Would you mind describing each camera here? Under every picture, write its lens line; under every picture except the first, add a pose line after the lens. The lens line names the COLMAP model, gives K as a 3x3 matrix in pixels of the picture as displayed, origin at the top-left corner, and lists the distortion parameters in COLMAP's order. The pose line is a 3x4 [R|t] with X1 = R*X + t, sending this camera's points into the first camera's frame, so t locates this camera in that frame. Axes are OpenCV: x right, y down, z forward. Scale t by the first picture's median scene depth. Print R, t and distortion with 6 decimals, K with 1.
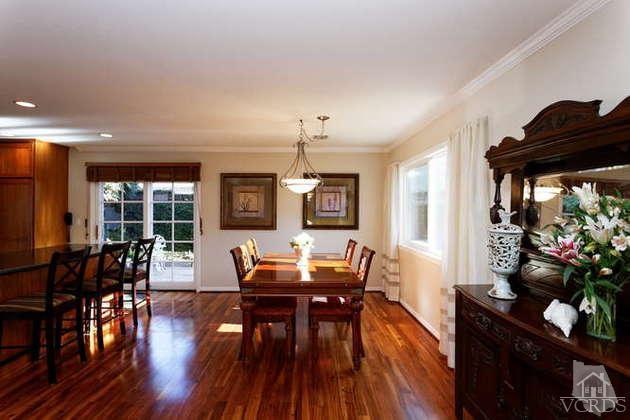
lens RADIAL K [[318.8, 0, 315.0], [0, 318.8, 210.0], [0, 0, 1]] dist [0.001381, 0.000486]
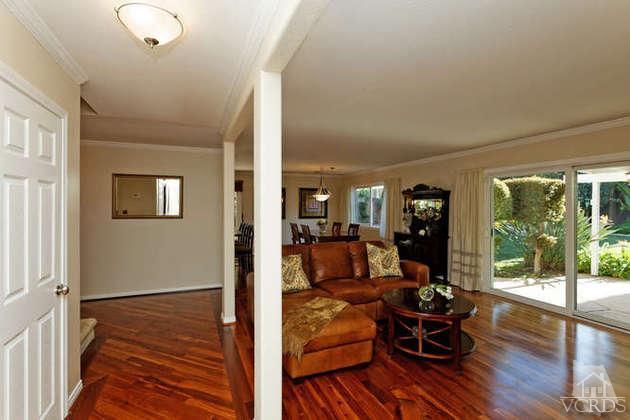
lens RADIAL K [[294.7, 0, 310.2], [0, 294.7, 208.1], [0, 0, 1]] dist [-0.002231, 0.000087]
pose [[0.942324, -0.007513, 0.334617, -0.800252], [0.004050, 0.999931, 0.011046, -0.026676], [-0.334676, -0.009054, 0.942290, -0.905641]]
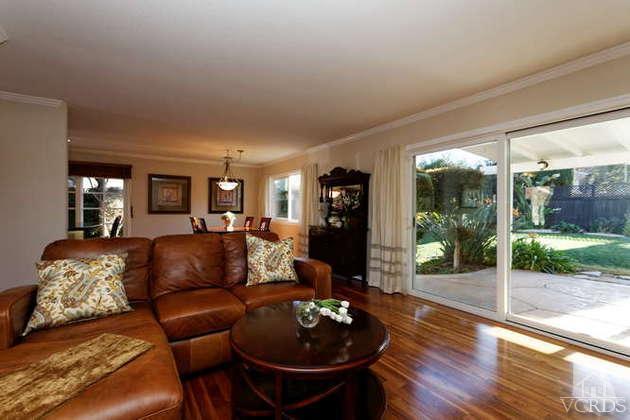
lens RADIAL K [[277.7, 0, 313.0], [0, 277.7, 210.5], [0, 0, 1]] dist [-0.012865, 0.000105]
pose [[0.854669, -0.000049, 0.519173, -0.449714], [-0.003108, 0.999982, 0.005210, 0.055294], [-0.519164, -0.006067, 0.854653, -0.621738]]
